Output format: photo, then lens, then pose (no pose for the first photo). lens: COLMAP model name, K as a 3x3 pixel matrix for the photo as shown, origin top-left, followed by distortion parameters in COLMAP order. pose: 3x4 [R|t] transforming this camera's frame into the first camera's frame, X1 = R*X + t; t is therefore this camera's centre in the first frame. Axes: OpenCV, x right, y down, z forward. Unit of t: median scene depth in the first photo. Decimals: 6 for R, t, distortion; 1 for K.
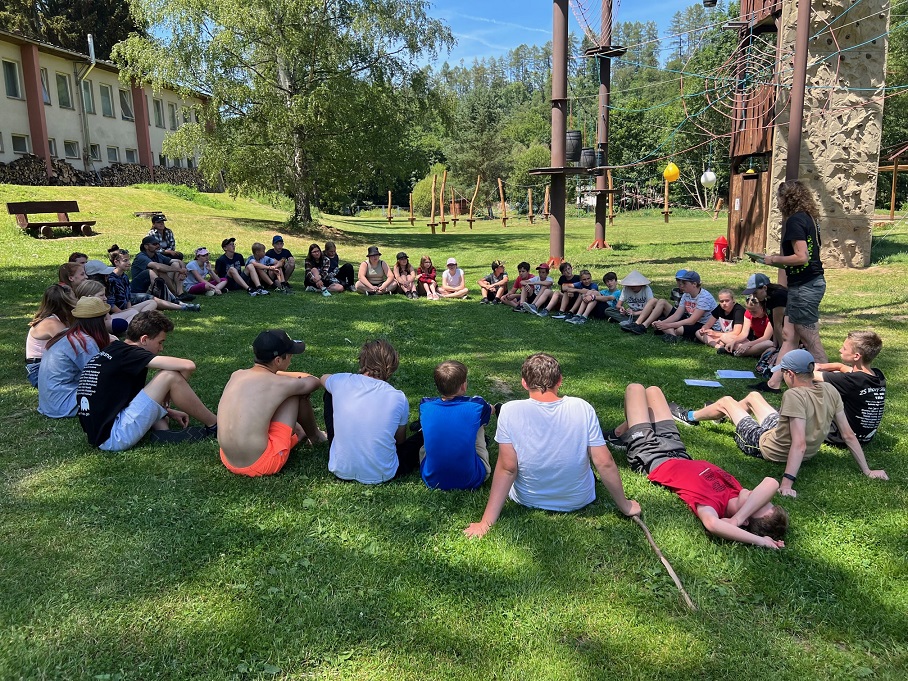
lens RADIAL K [[685.1, 0, 456.2], [0, 685.1, 337.7], [0, 0, 1]] dist [0.021089, -0.033149]
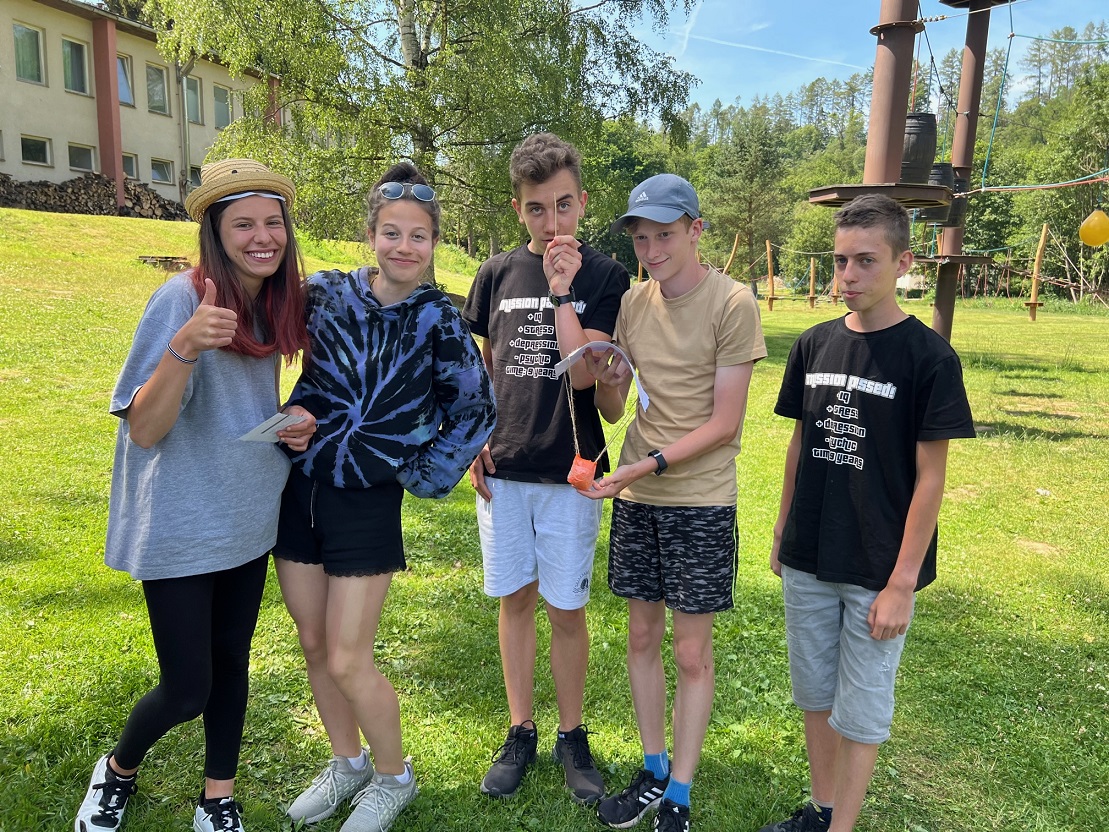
lens RADIAL K [[836.8, 0, 550.3], [0, 836.8, 423.6], [0, 0, 1]] dist [0.021089, -0.033149]
pose [[0.979940, 0.083579, -0.180921, 0.016799], [-0.086190, 0.996257, -0.006605, -0.027018], [0.179692, 0.022067, 0.983475, 0.148428]]
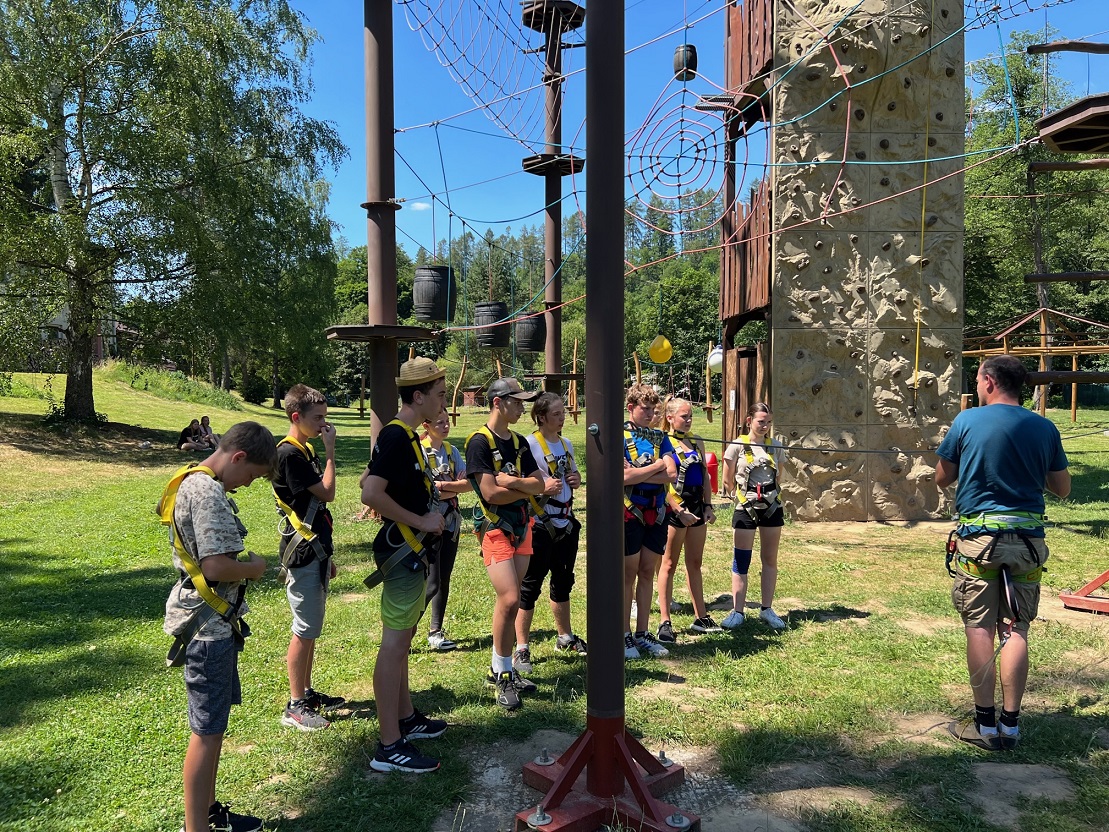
lens RADIAL K [[836.8, 0, 554.7], [0, 836.8, 421.9], [0, 0, 1]] dist [0.021089, -0.033149]
pose [[0.998288, 0.010531, 0.057533, 0.081028], [-0.001293, 0.987391, -0.158293, -0.024747], [-0.058475, 0.157948, 0.985715, 0.120093]]
